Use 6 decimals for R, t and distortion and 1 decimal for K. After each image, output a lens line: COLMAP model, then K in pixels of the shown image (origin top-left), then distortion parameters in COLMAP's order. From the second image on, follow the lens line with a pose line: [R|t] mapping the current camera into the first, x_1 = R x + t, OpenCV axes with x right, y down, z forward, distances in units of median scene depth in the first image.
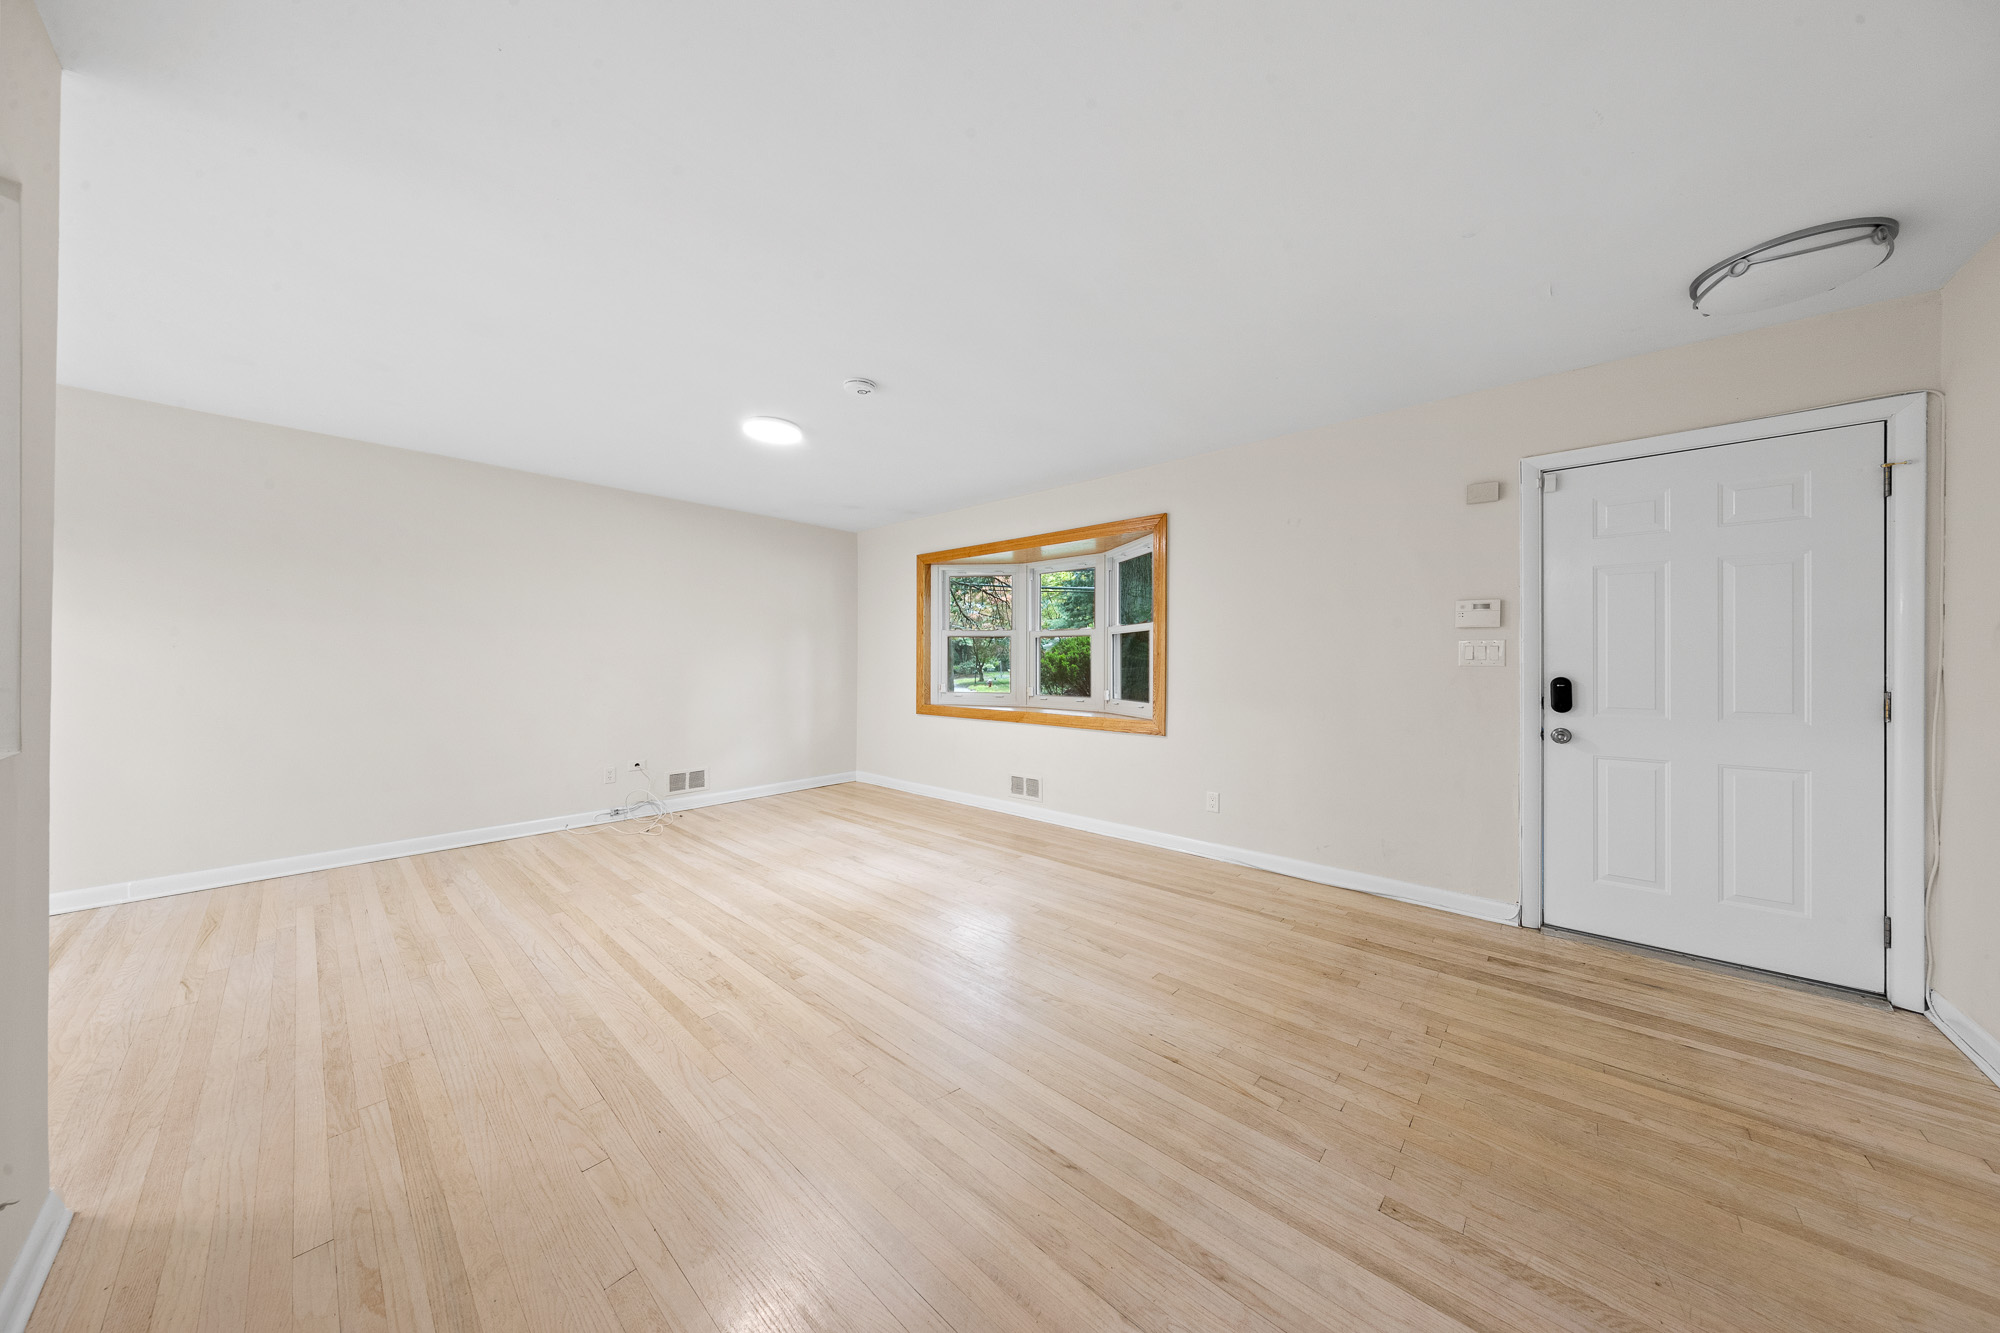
lens RADIAL K [[635.0, 0, 995.1], [0, 635.0, 660.4], [0, 0, 1]] dist [0.000218, -0.000171]
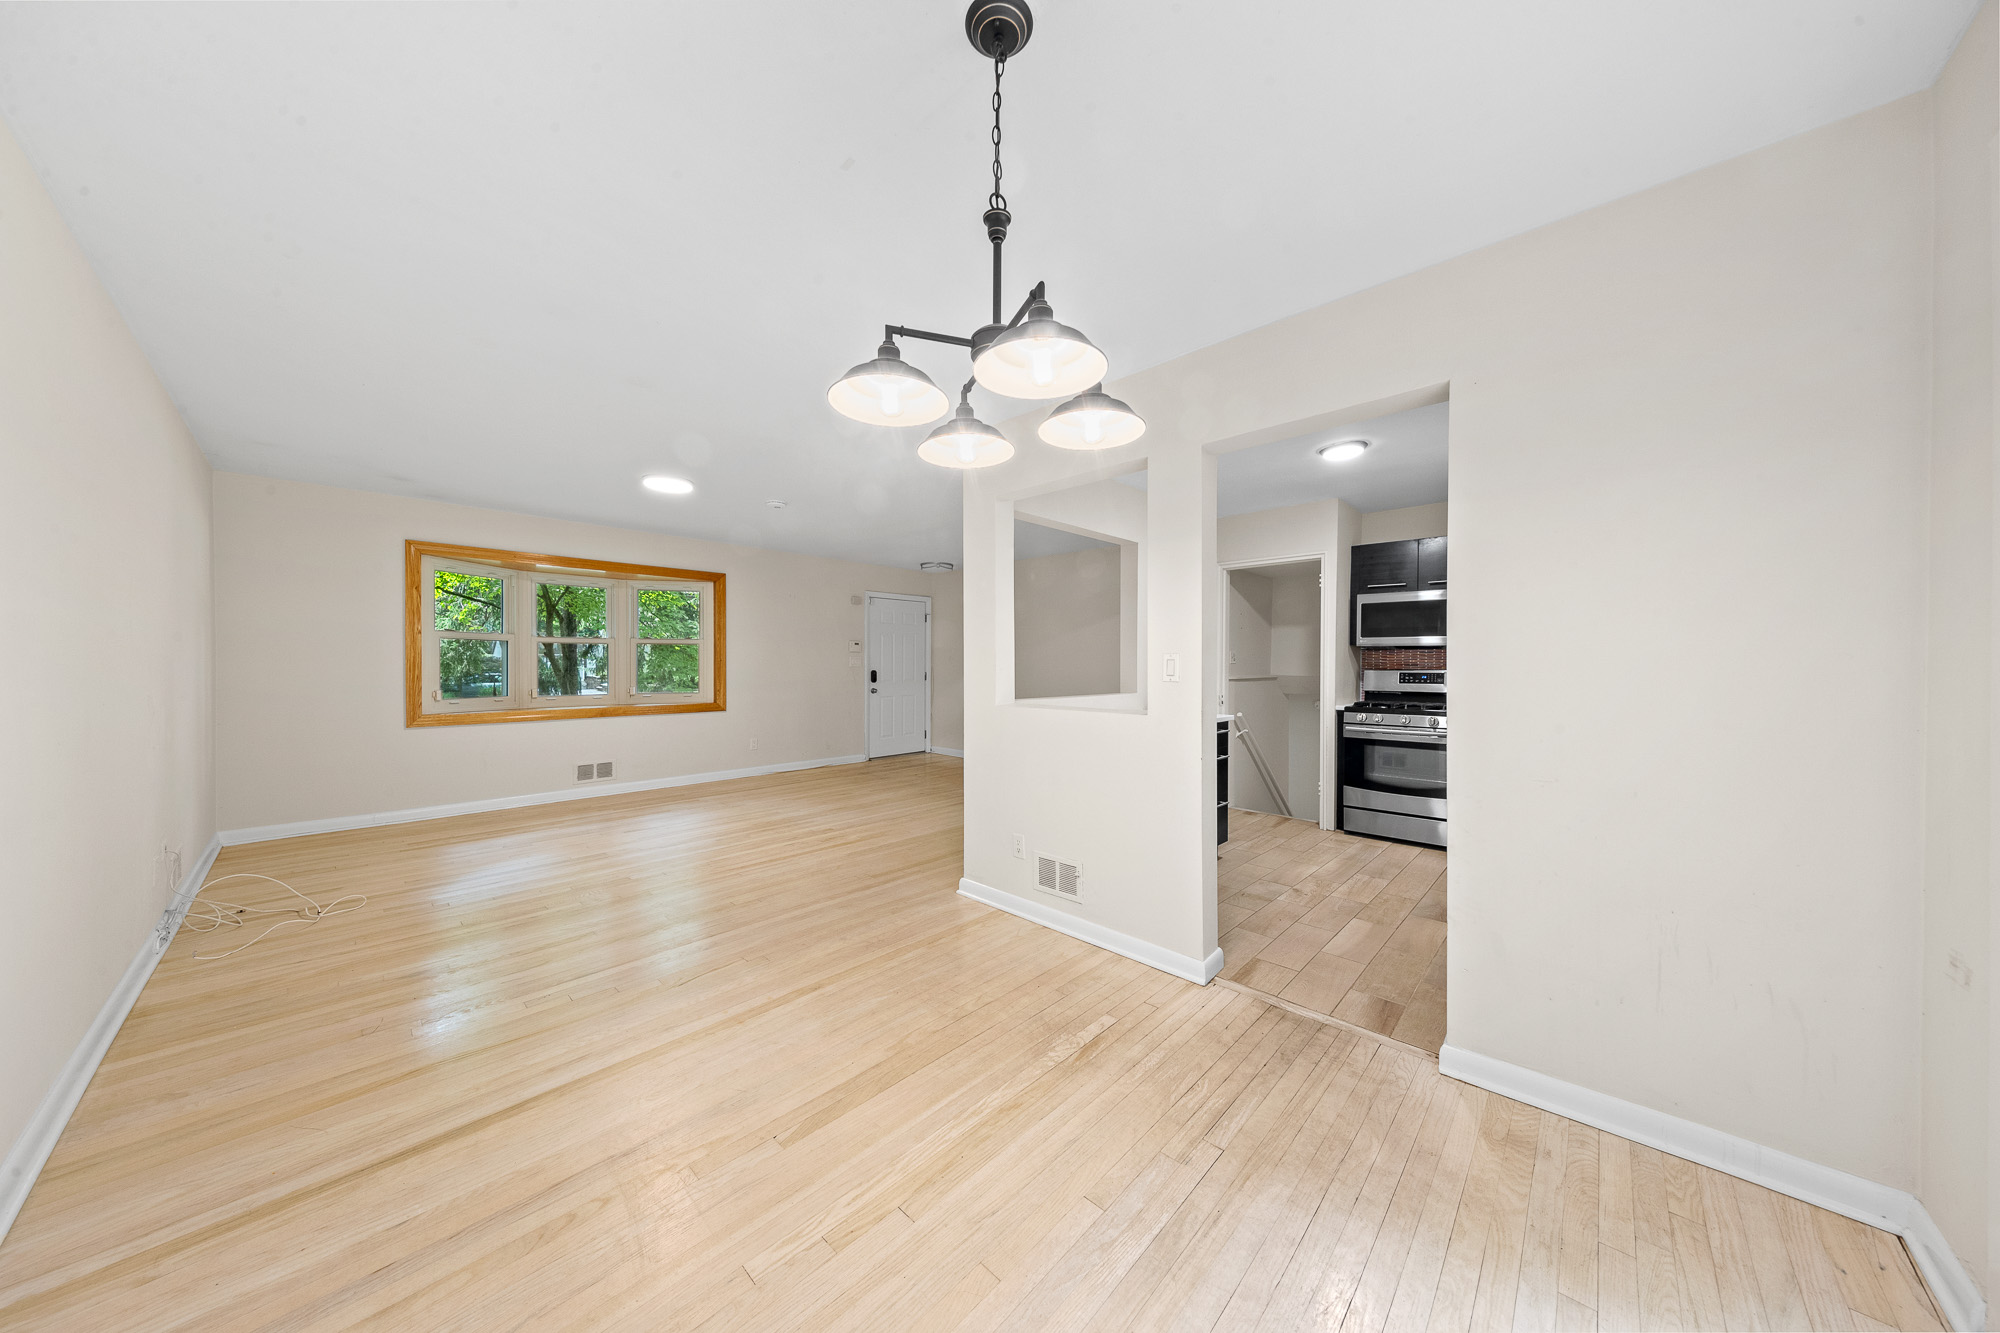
lens RADIAL K [[633.0, 0, 994.3], [0, 633.0, 666.5], [0, 0, 1]] dist [0.007435, -0.000294]
pose [[0.019791, -0.007576, 0.999775, -2.248204], [-0.003941, 0.999963, 0.007655, -0.017611], [-0.999796, -0.004092, 0.019760, 0.464769]]
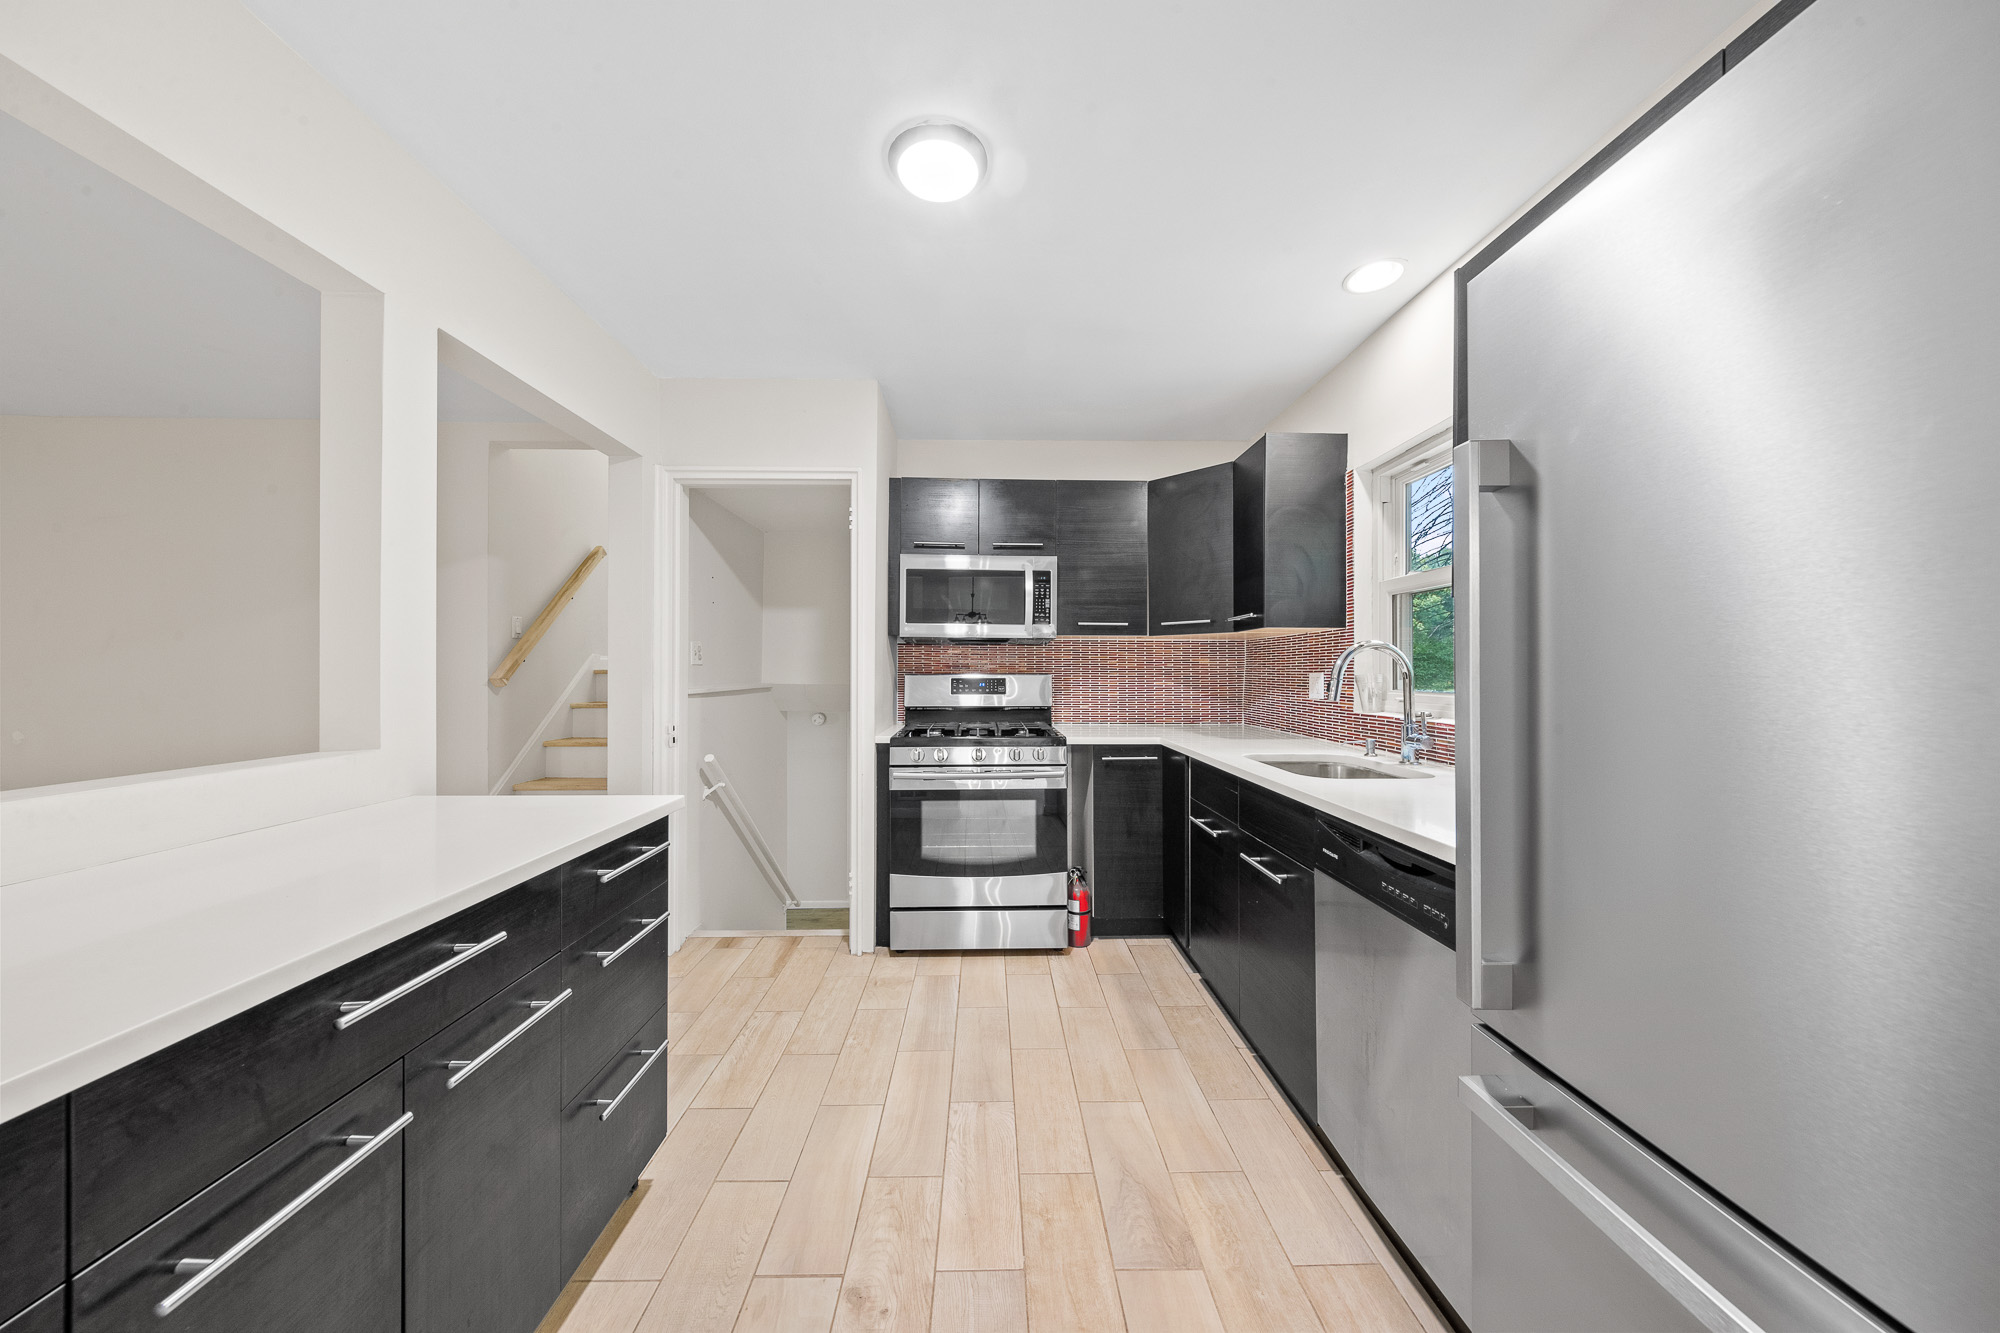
lens RADIAL K [[633.0, 0, 994.3], [0, 633.0, 666.5], [0, 0, 1]] dist [0.007435, -0.000294]
pose [[-0.689741, -0.002044, 0.724053, -1.243086], [-0.006331, 0.999975, -0.003208, -0.009314], [-0.724028, -0.006797, -0.689737, 0.081521]]
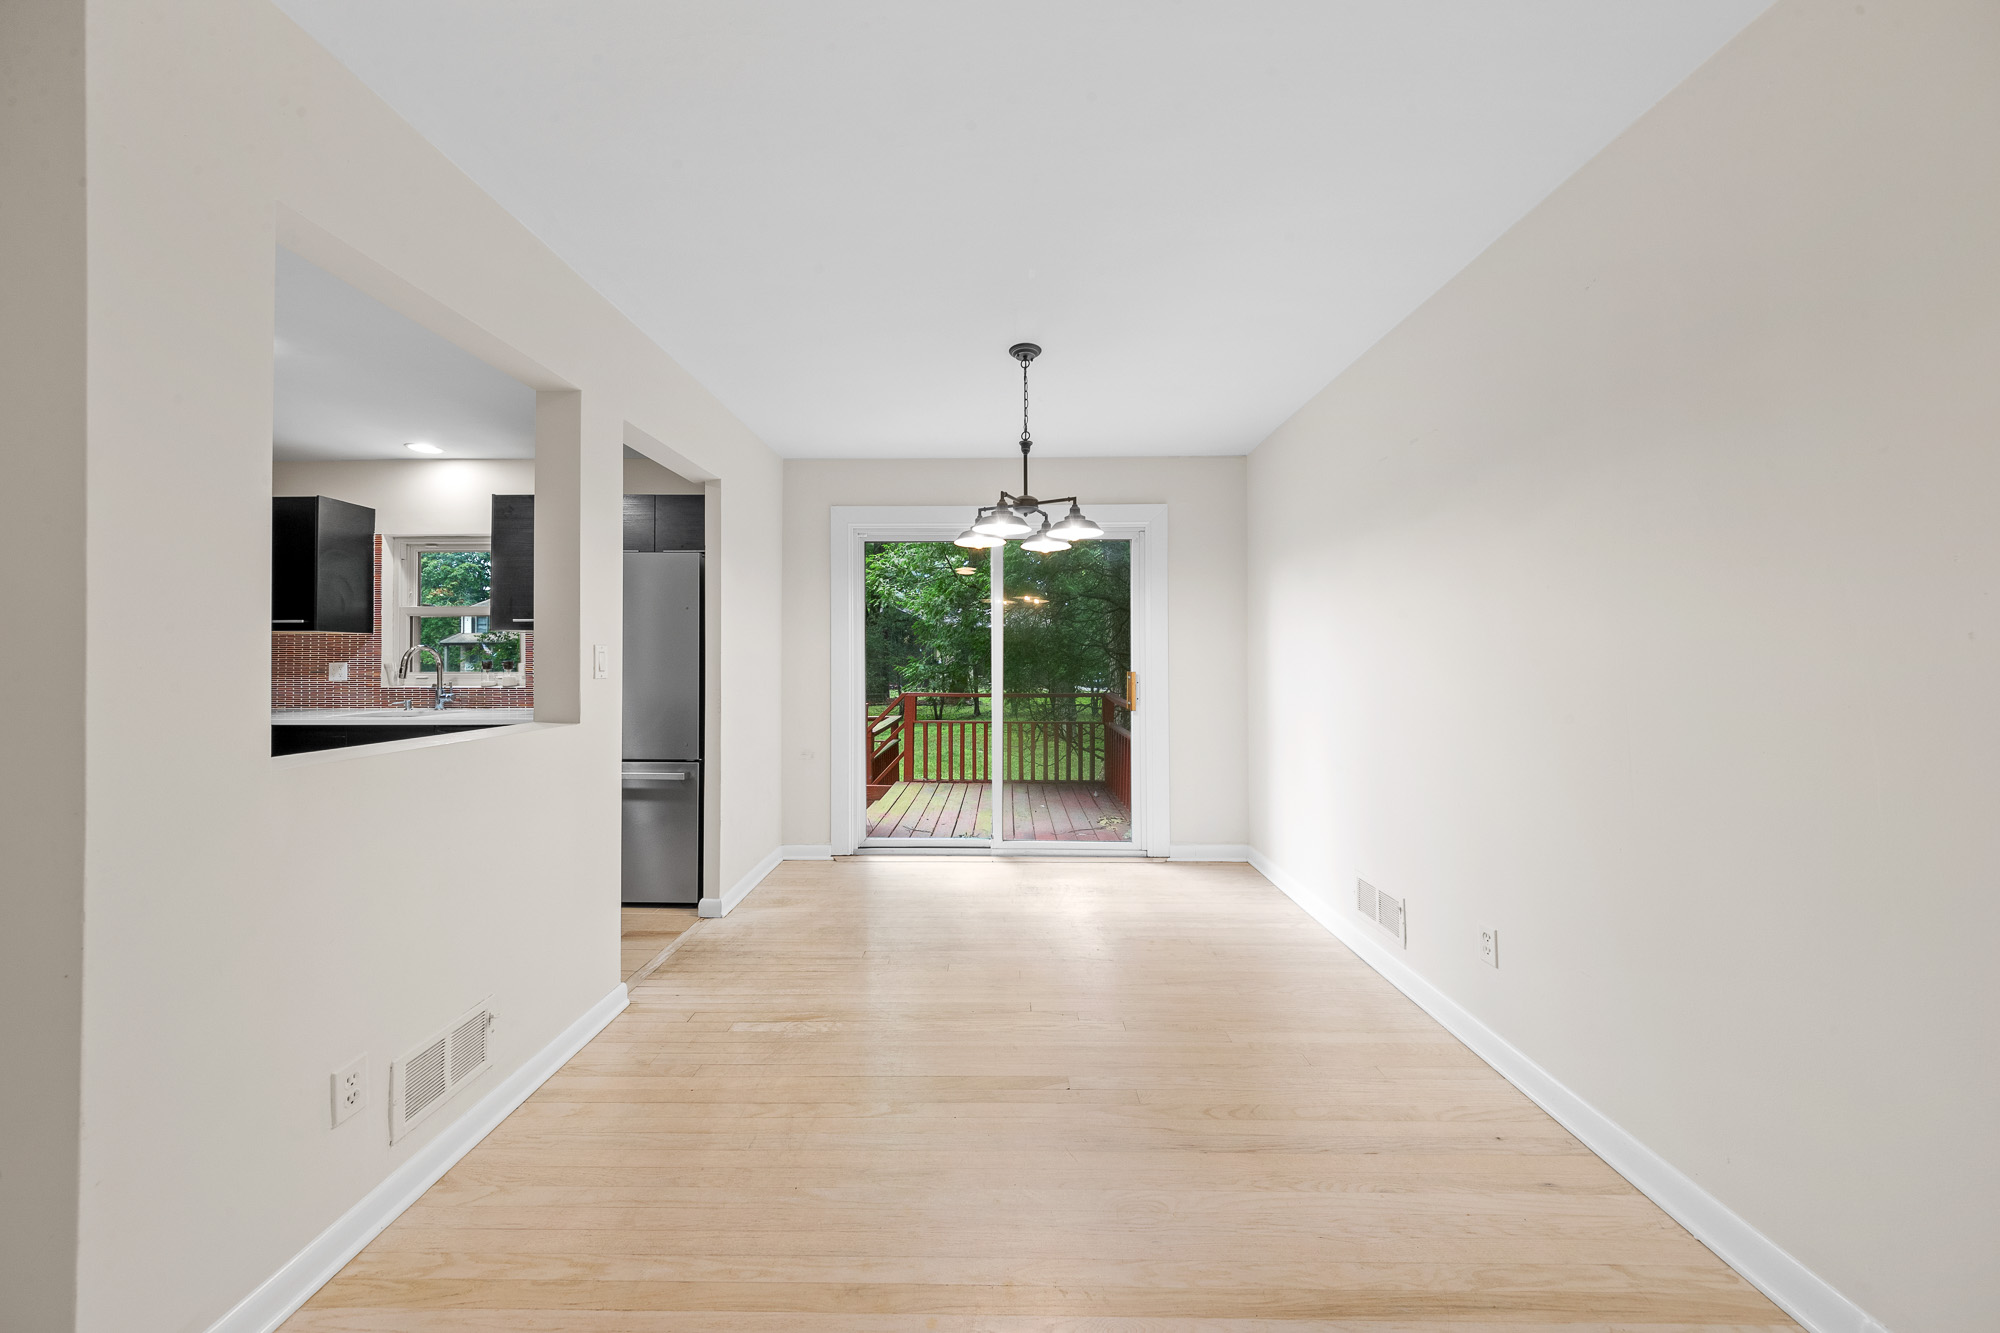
lens RADIAL K [[639.3, 0, 990.8], [0, 639.3, 656.9], [0, 0, 1]] dist [0.008592, -0.000015]
pose [[-0.753447, -0.006365, -0.657478, -0.992511], [-0.001944, 0.999970, -0.007452, -0.010714], [0.657506, -0.004337, -0.753437, 1.231234]]
